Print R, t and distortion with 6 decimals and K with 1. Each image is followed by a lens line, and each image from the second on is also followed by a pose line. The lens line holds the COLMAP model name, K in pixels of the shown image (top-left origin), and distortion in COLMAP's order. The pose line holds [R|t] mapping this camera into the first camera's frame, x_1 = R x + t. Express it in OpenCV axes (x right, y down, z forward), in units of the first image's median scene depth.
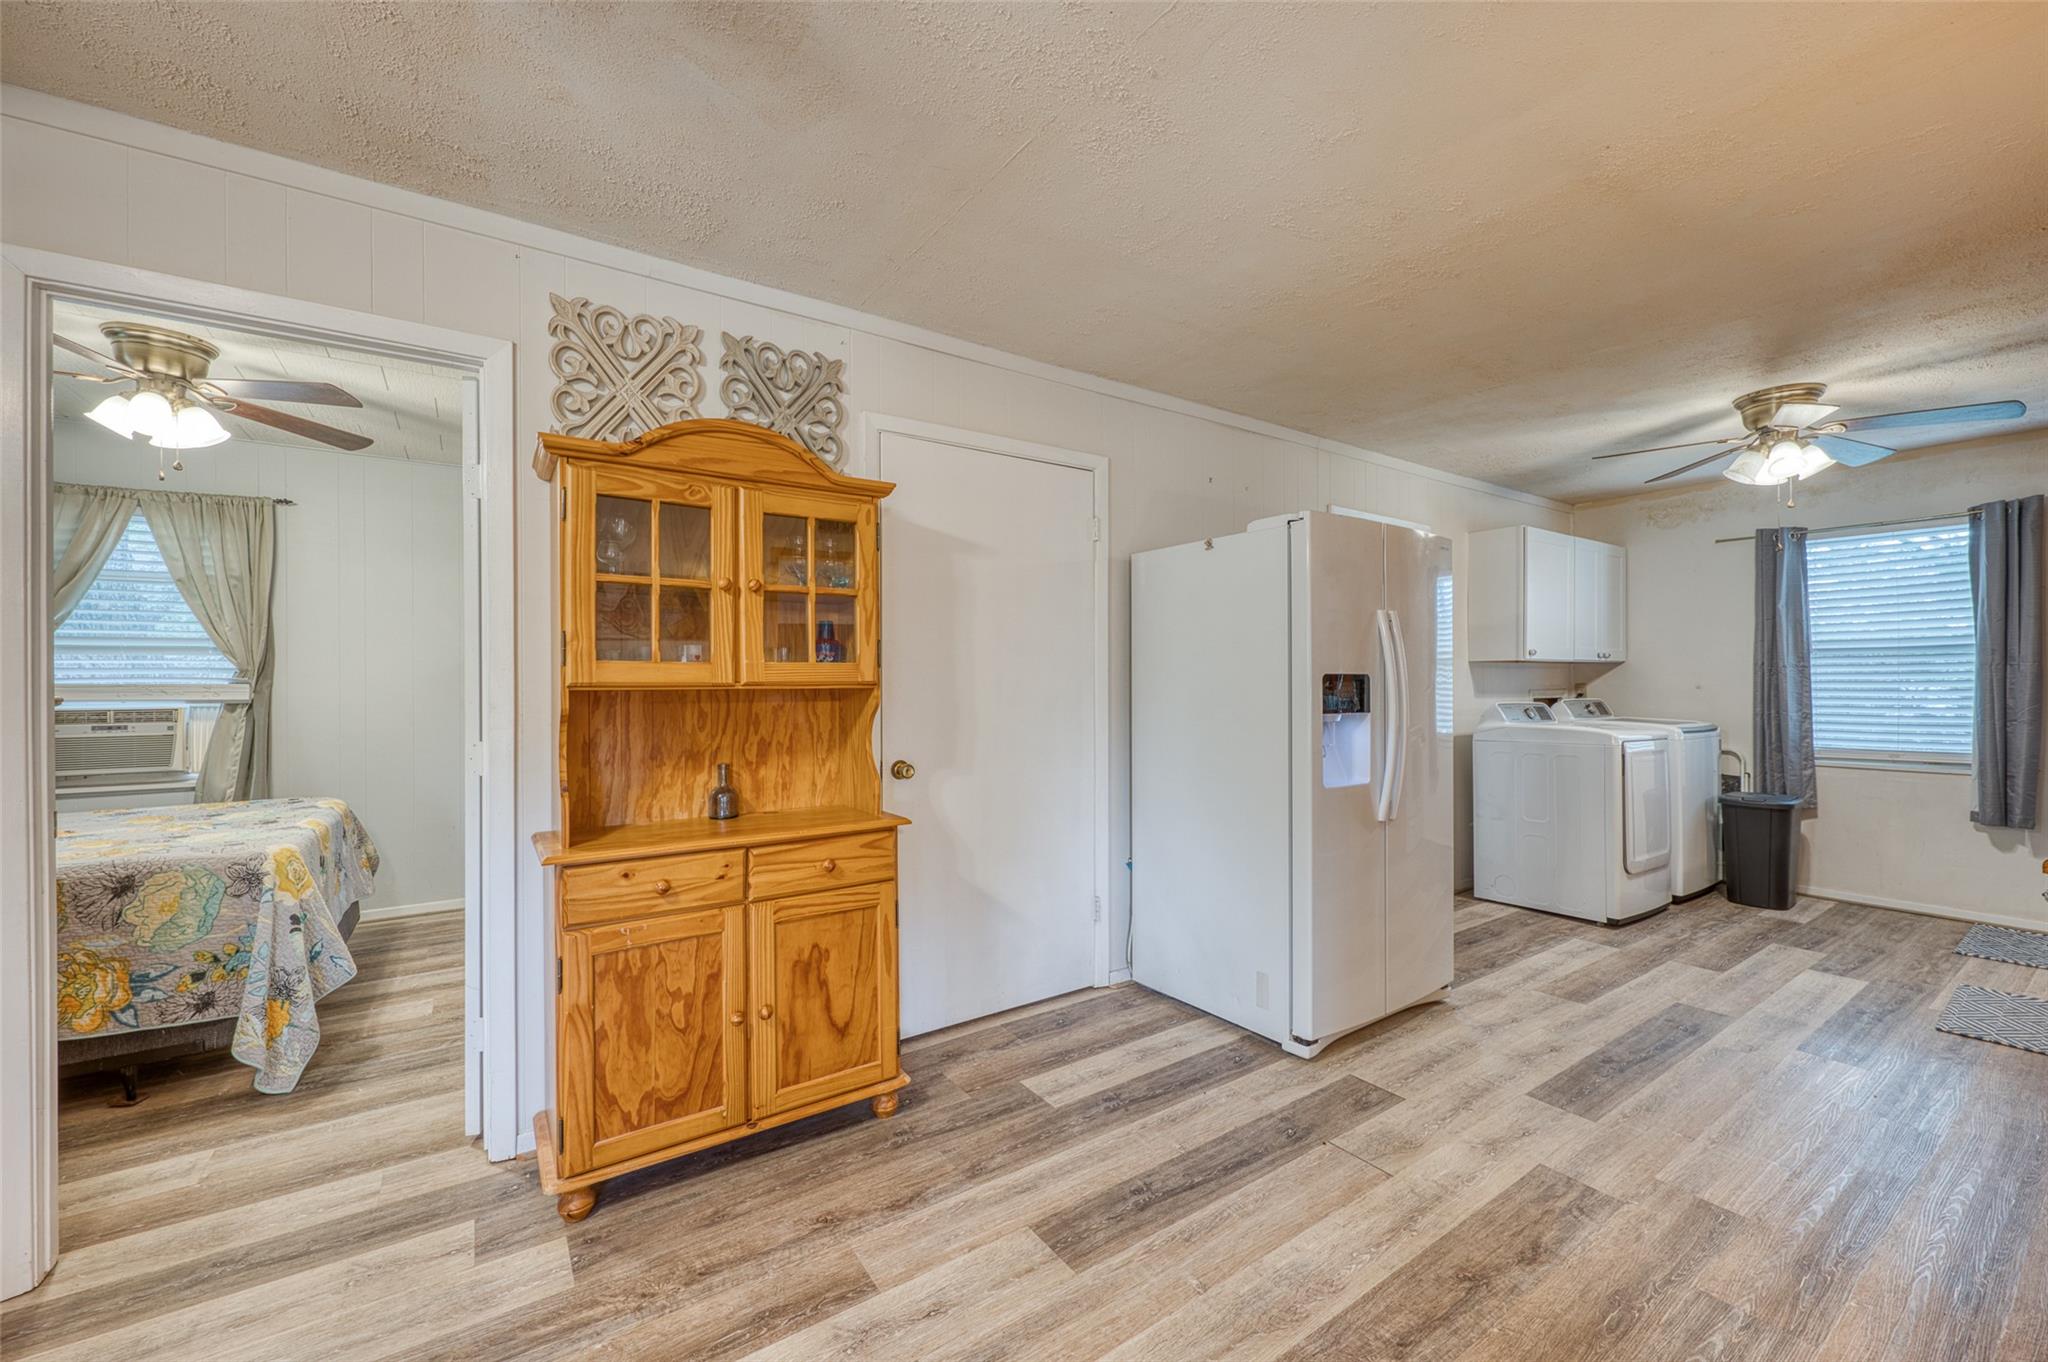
lens RADIAL K [[808.5, 0, 1019.8], [0, 808.5, 679.9], [0, 0, 1]] dist [-0.001733, 0.000925]
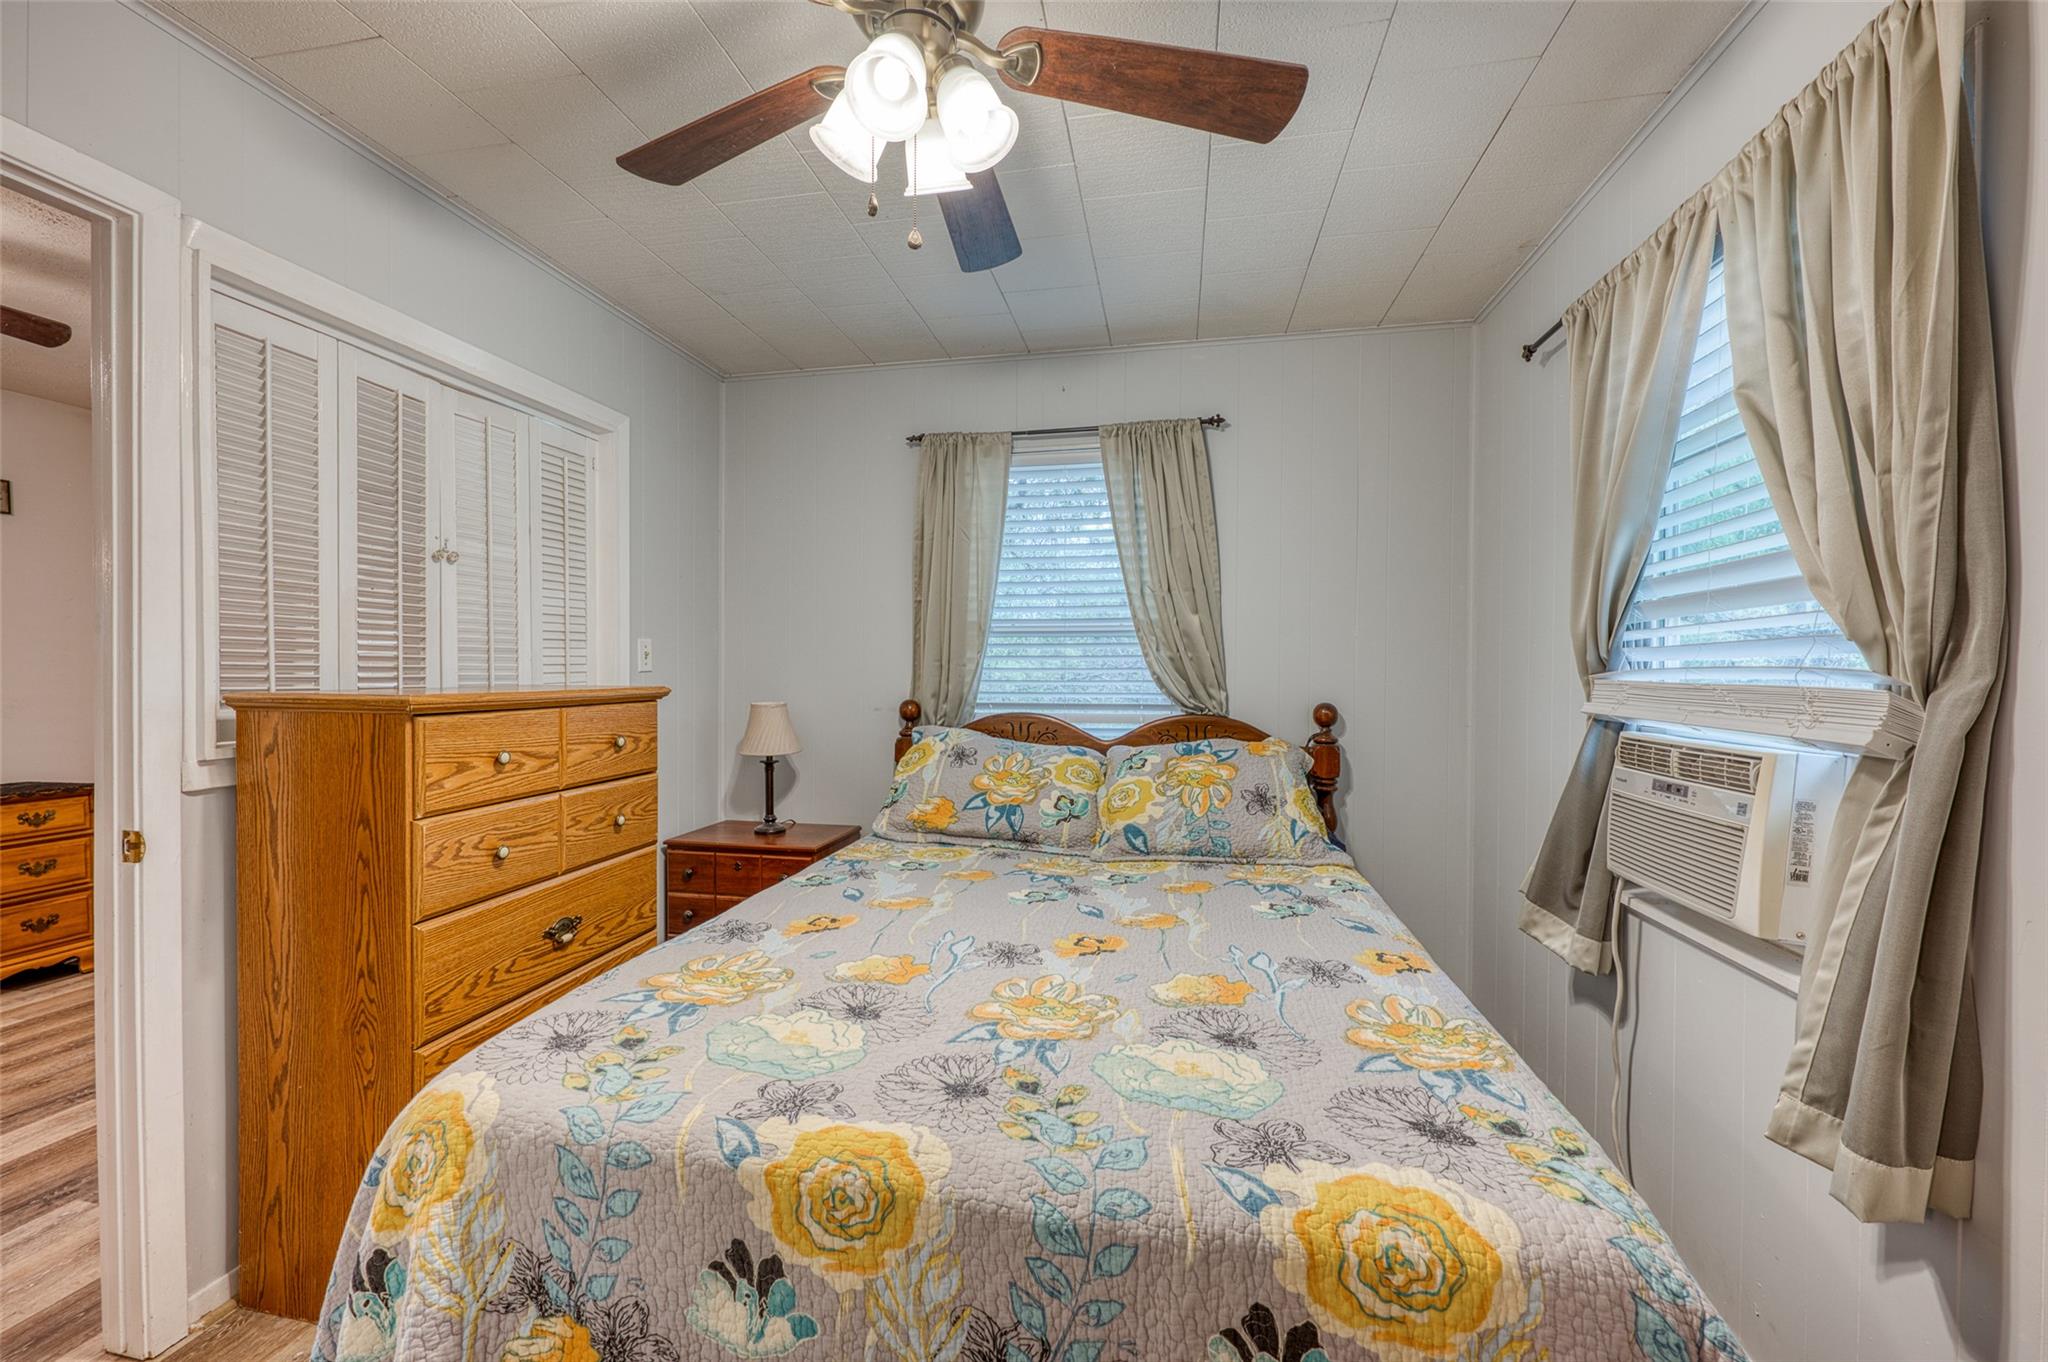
lens RADIAL K [[808.5, 0, 1018.1], [0, 808.5, 678.9], [0, 0, 1]] dist [-0.001733, 0.000925]
pose [[-0.709074, 0.009280, -0.705073, -0.606864], [0.000928, 0.999925, 0.012228, -0.002446], [0.705133, 0.008016, -0.709030, 1.081867]]
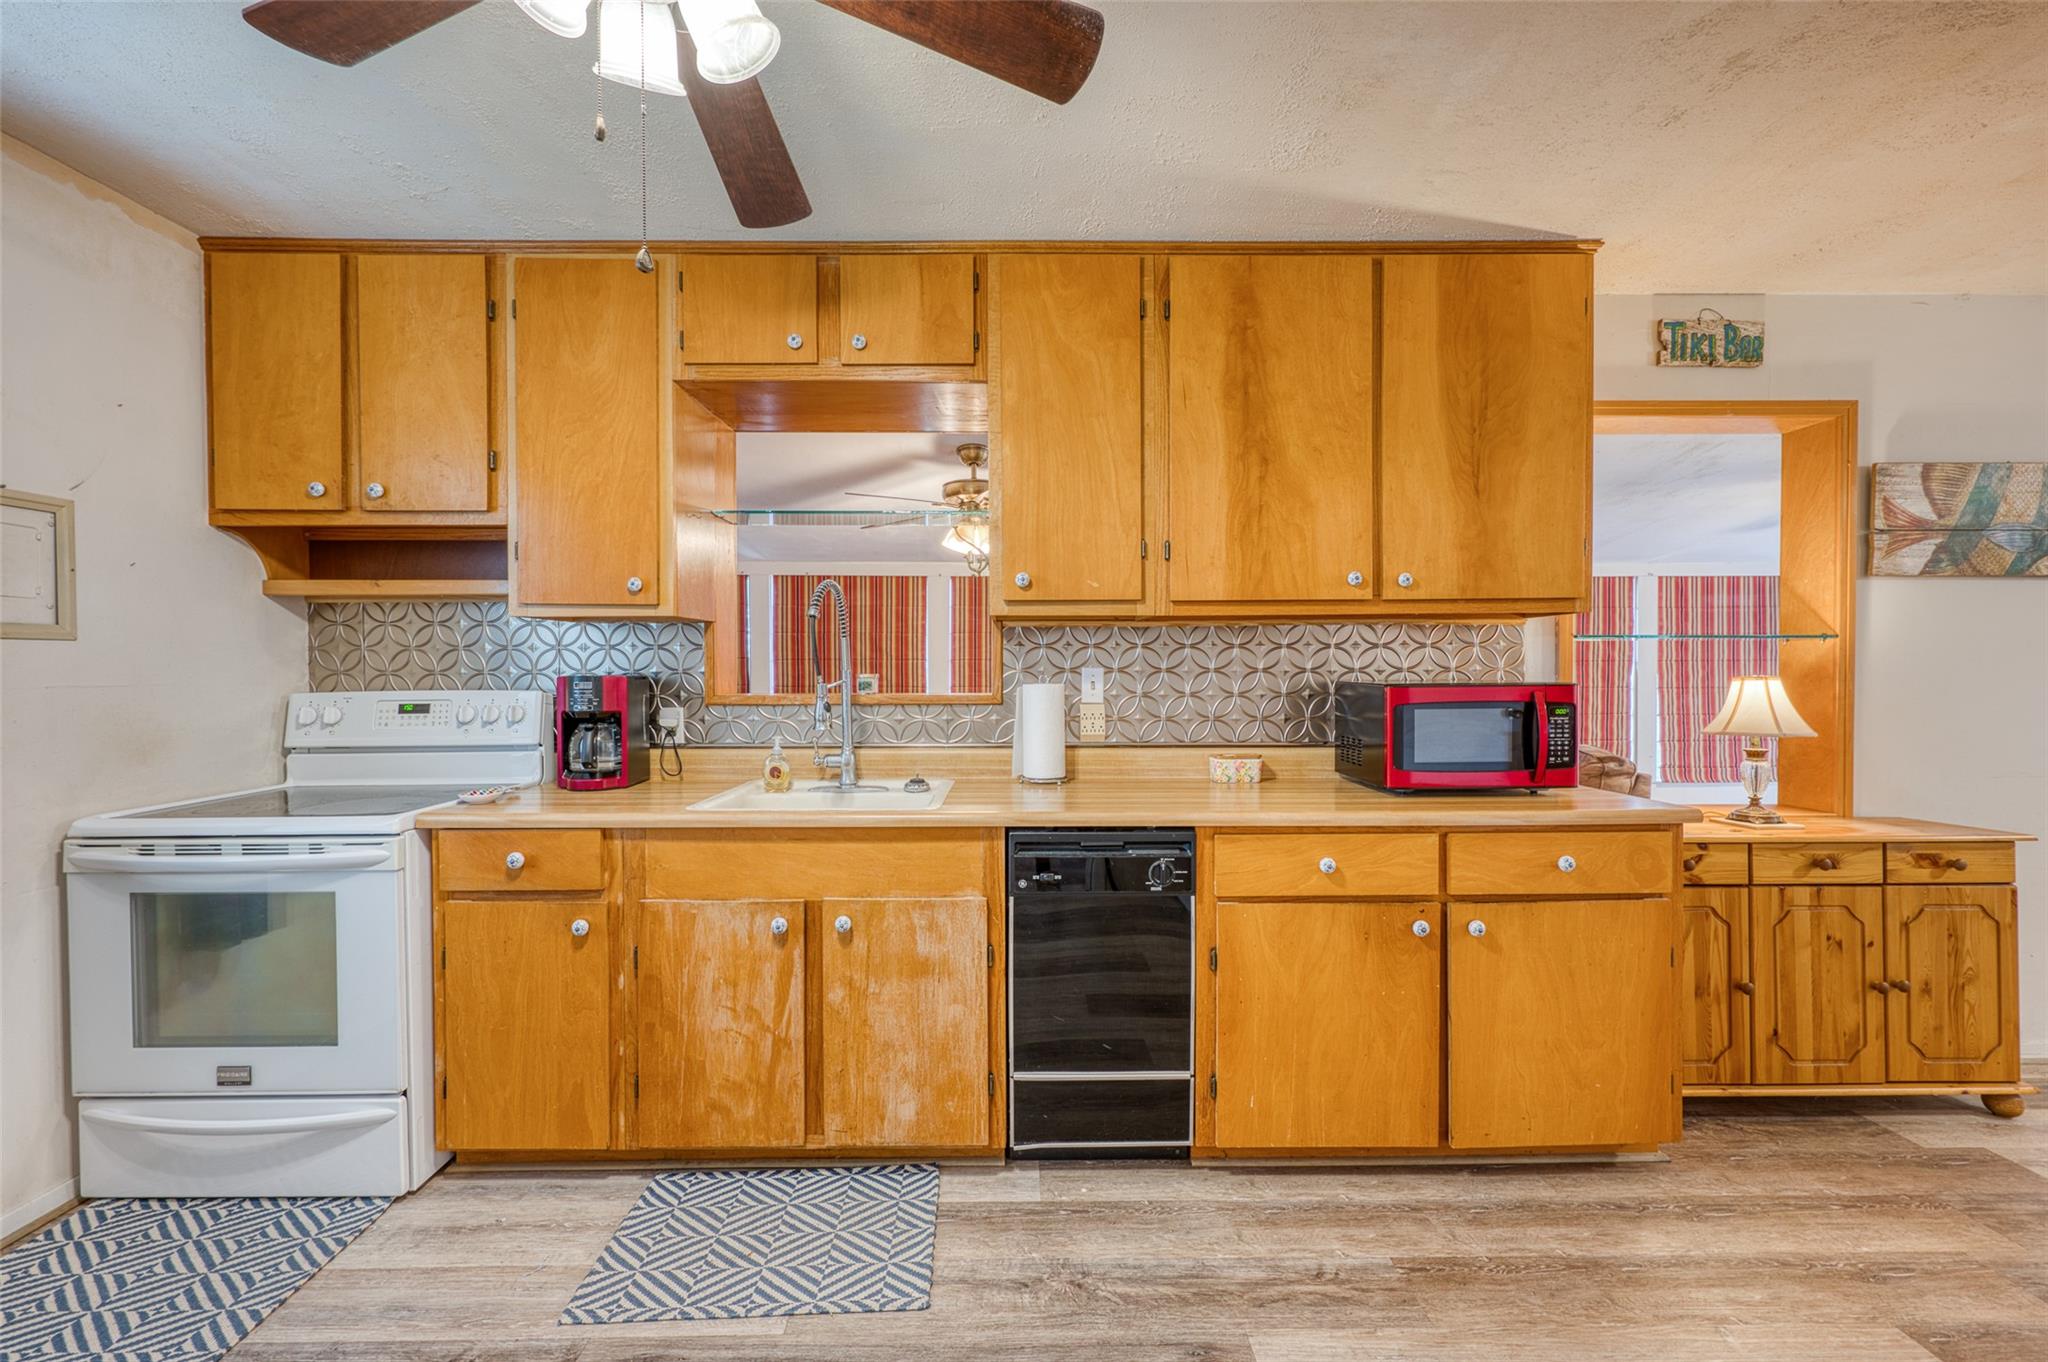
lens RADIAL K [[808.5, 0, 1017.8], [0, 808.5, 683.9], [0, 0, 1]] dist [-0.001733, 0.000925]
pose [[-0.831061, -0.000933, 0.556180, 0.613038], [0.007097, 0.999899, 0.012283, -0.002132], [-0.556135, 0.014155, -0.830971, 1.123631]]
